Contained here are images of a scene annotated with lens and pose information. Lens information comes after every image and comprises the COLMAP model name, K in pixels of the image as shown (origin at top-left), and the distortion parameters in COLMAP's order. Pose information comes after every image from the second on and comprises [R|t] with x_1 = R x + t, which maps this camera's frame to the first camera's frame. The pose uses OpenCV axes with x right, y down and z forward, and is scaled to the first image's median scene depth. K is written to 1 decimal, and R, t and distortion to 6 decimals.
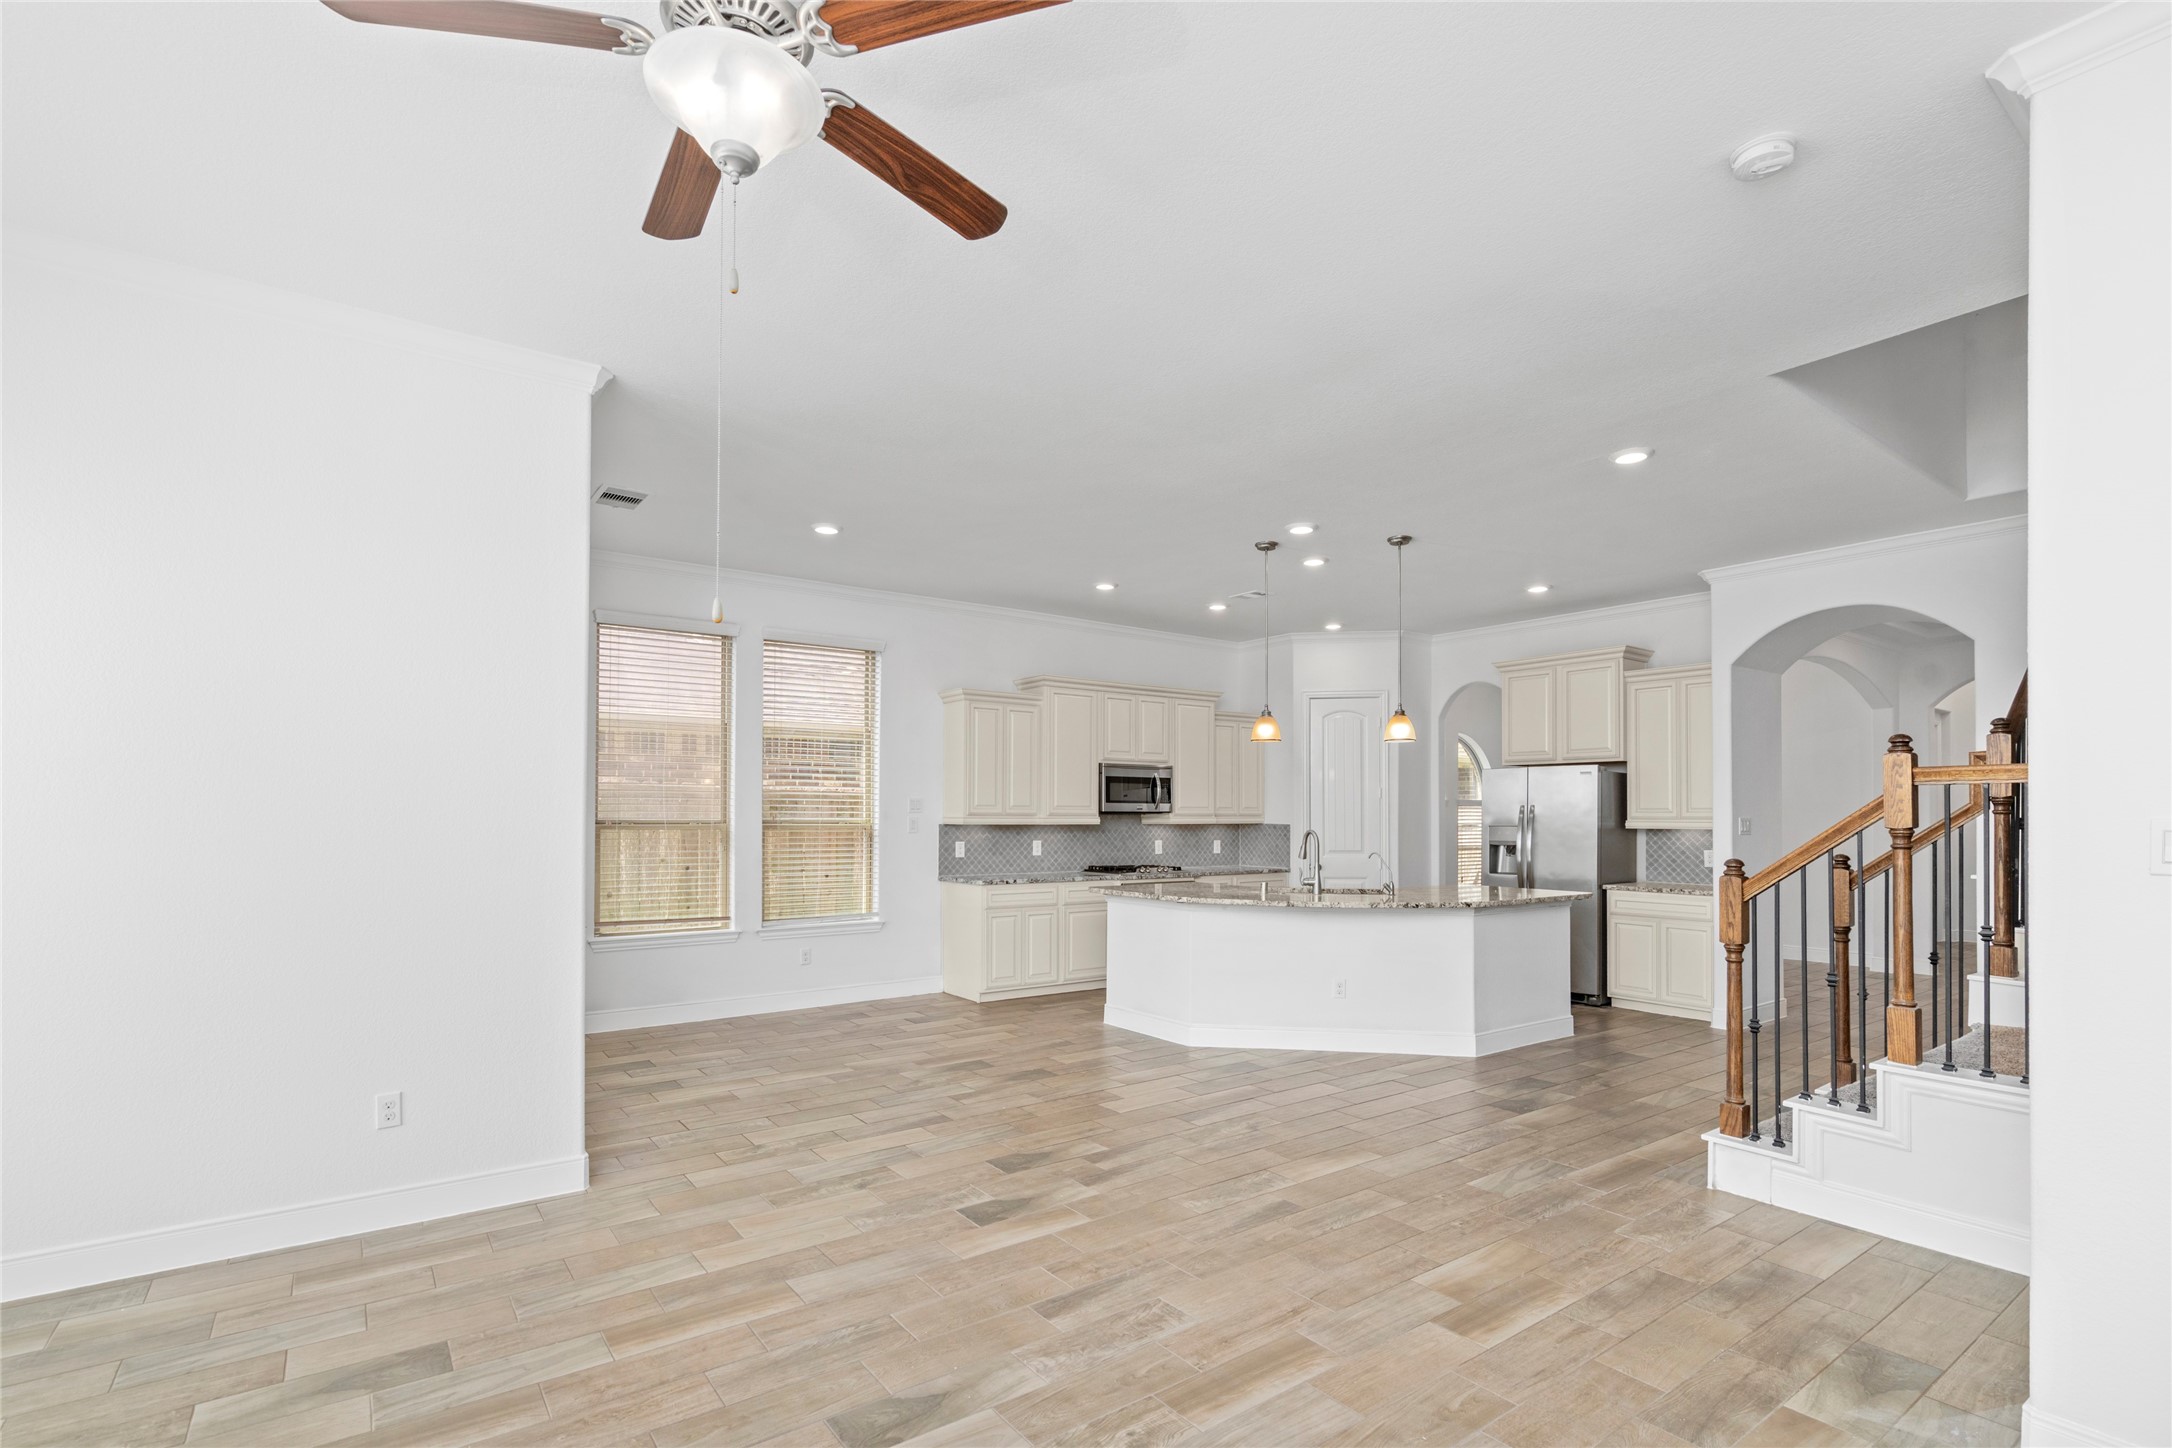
lens RADIAL K [[992.5, 0, 1086.0], [0, 992.5, 818.5], [0, 0, 1]] dist [-0.005386, 0.005101]
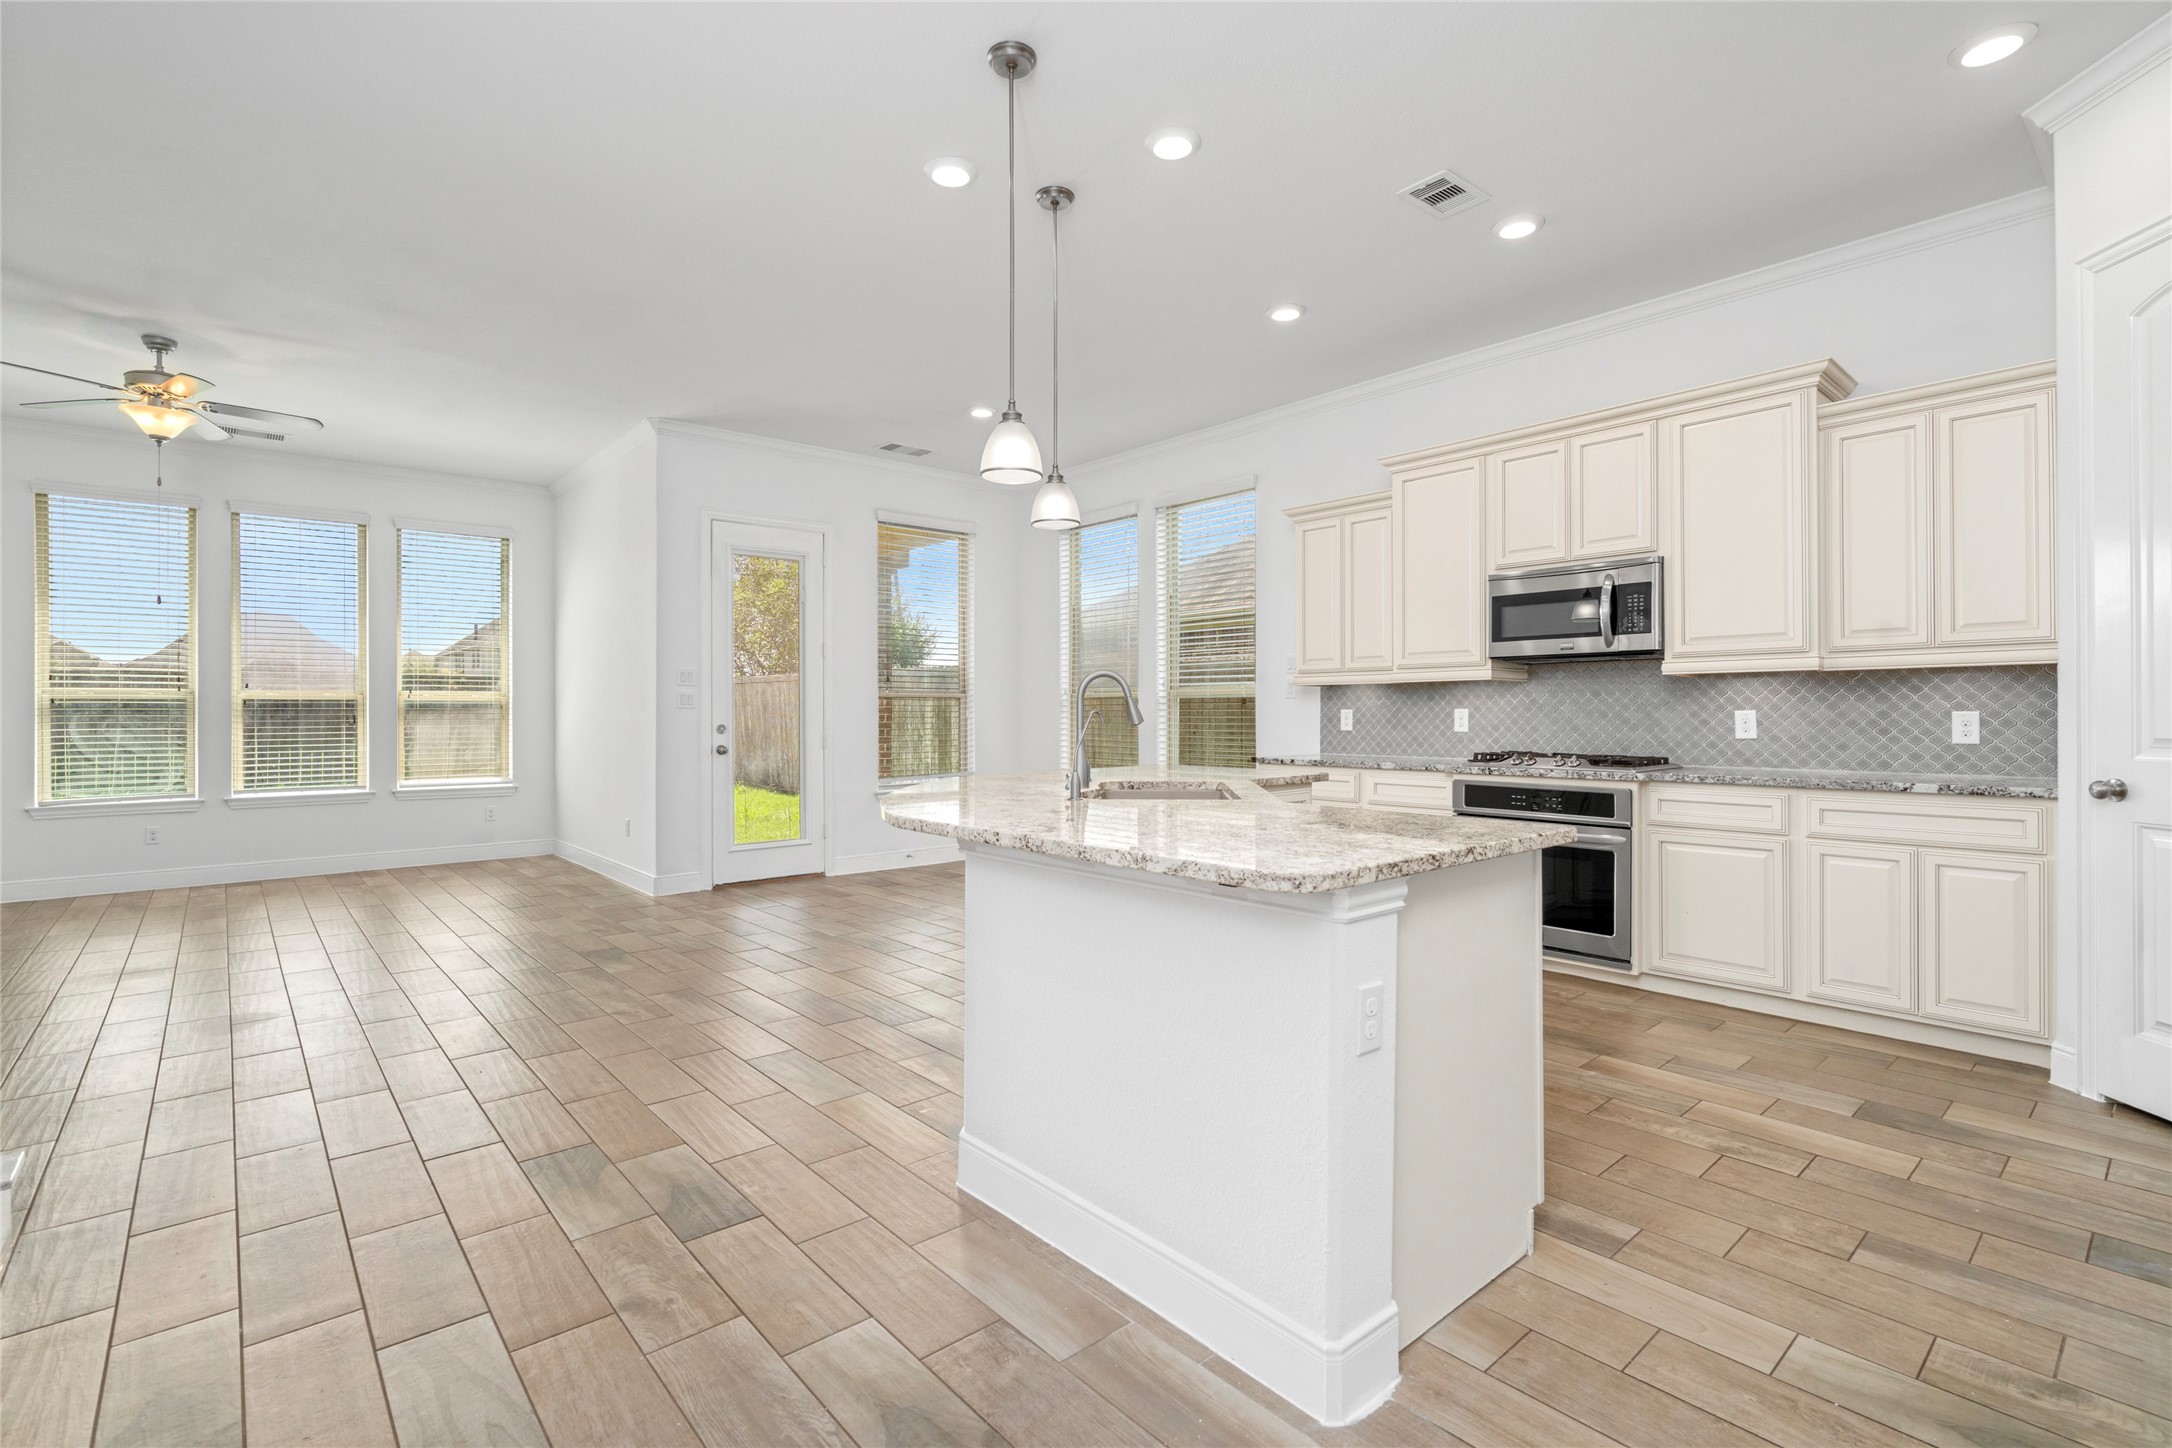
lens RADIAL K [[992.5, 0, 1075.9], [0, 992.5, 700.6], [0, 0, 1]] dist [-0.005386, 0.005101]
pose [[0.092779, -0.015688, -0.995563, 0.670625], [-0.000897, 0.999874, -0.015840, 0.032727], [0.995686, 0.002362, 0.092753, 0.825878]]
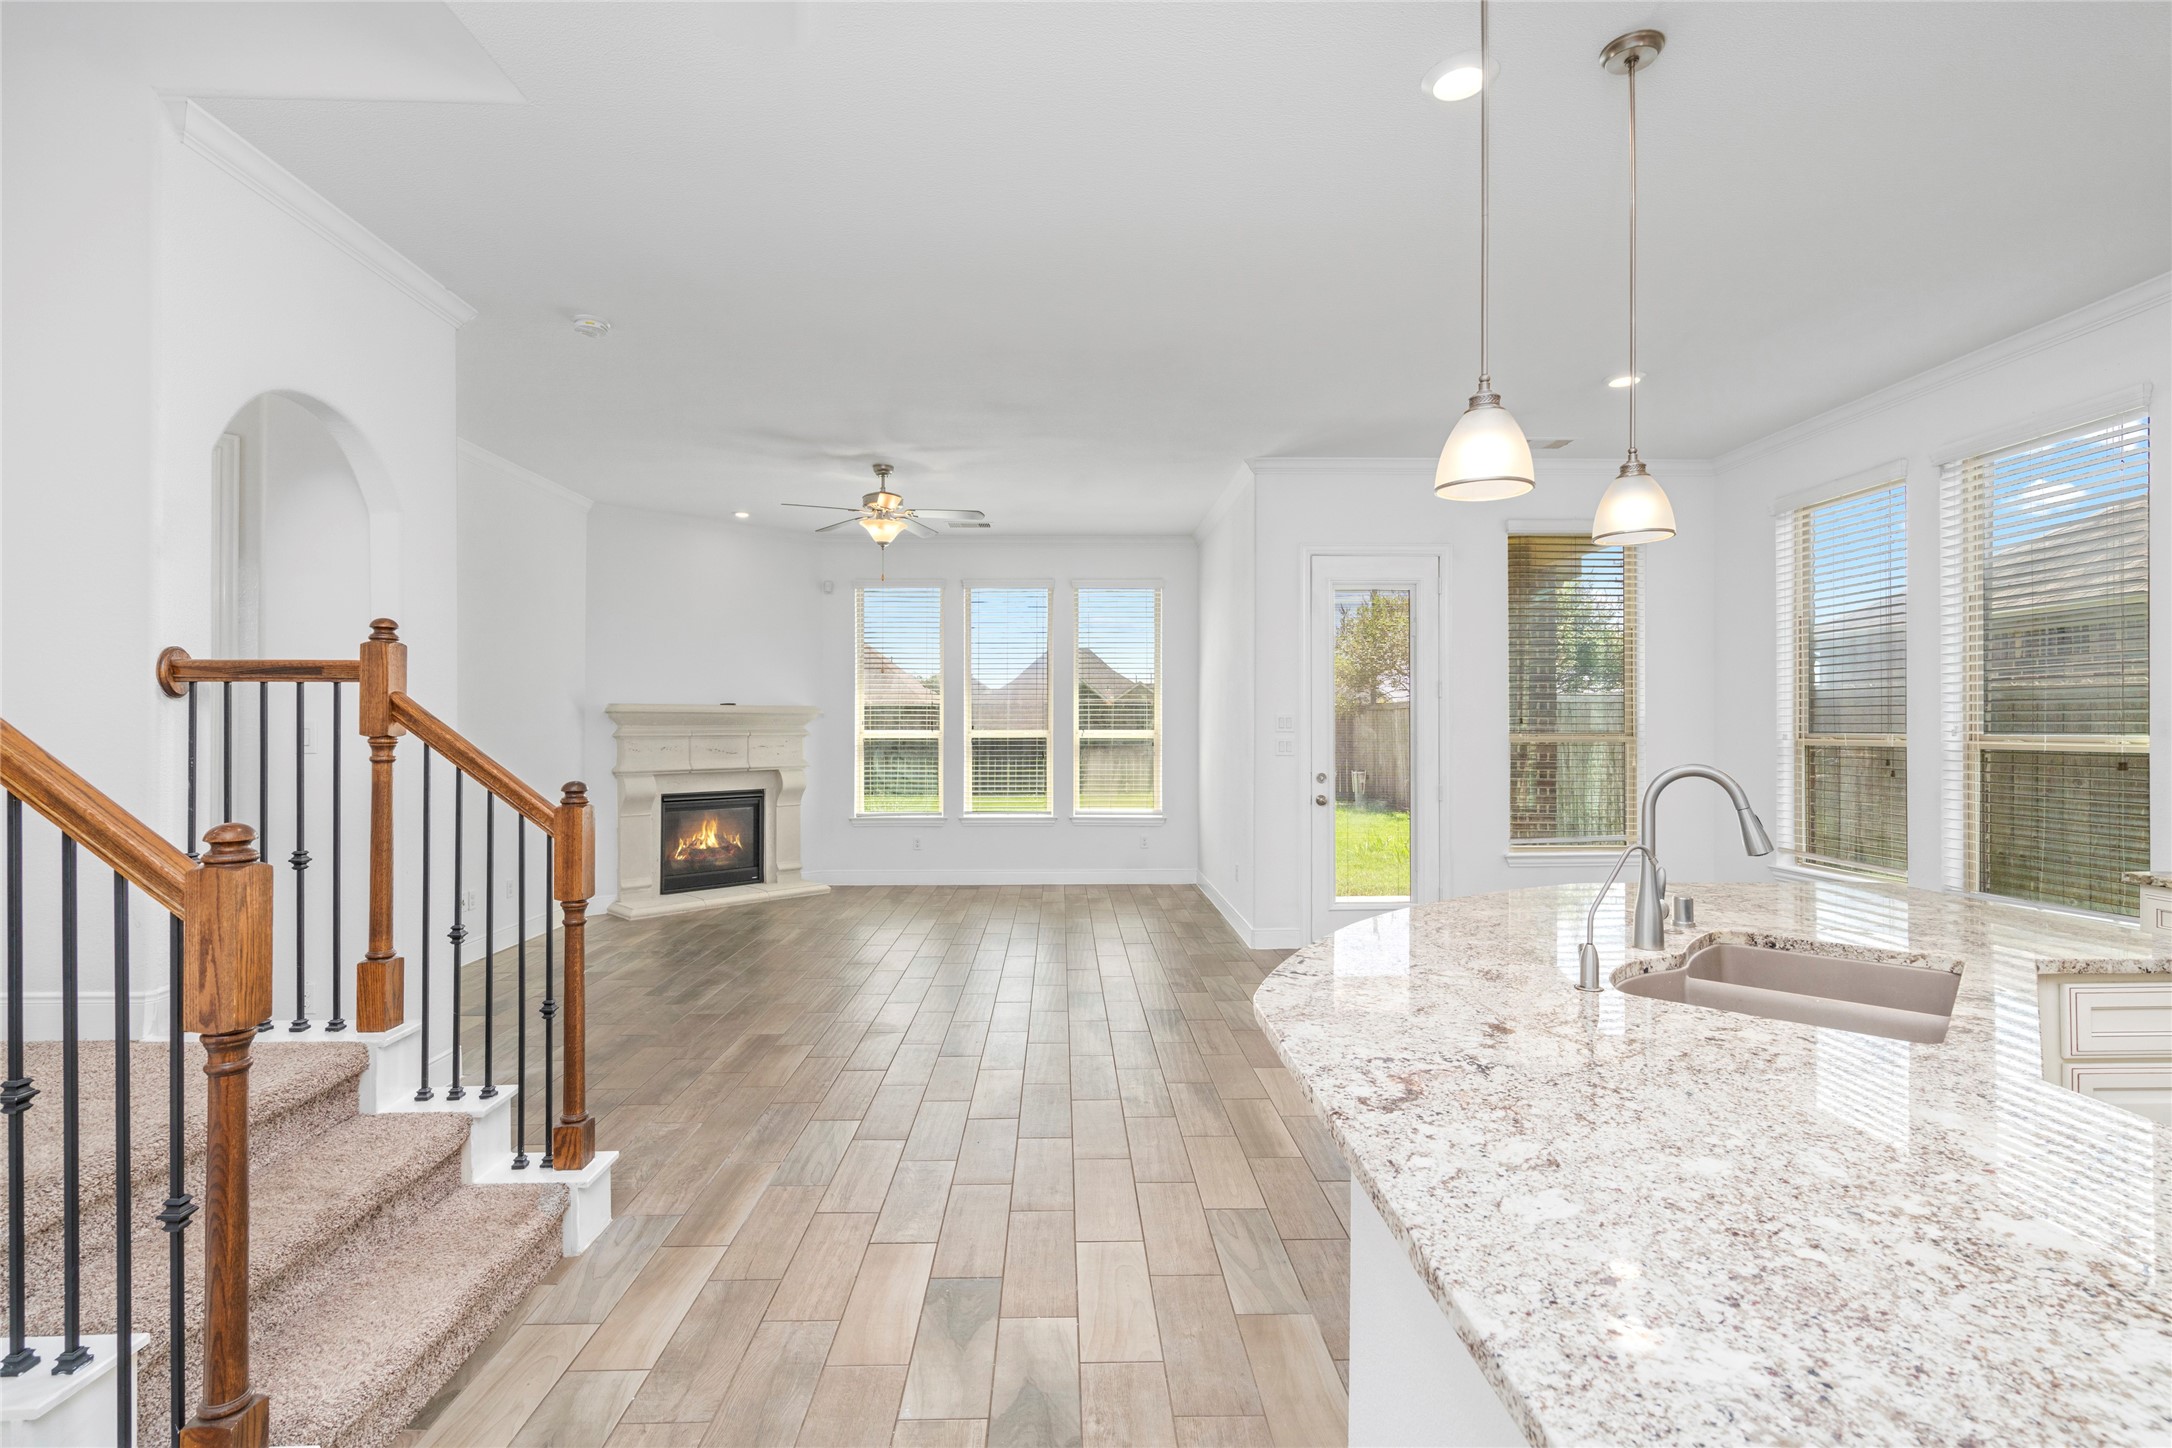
lens RADIAL K [[992.5, 0, 1082.0], [0, 992.5, 715.1], [0, 0, 1]] dist [-0.005386, 0.005101]
pose [[-0.561959, -0.012626, -0.827069, 0.551627], [-0.006113, 0.999920, -0.011111, 0.000077], [0.827143, -0.001188, -0.561991, 0.899306]]
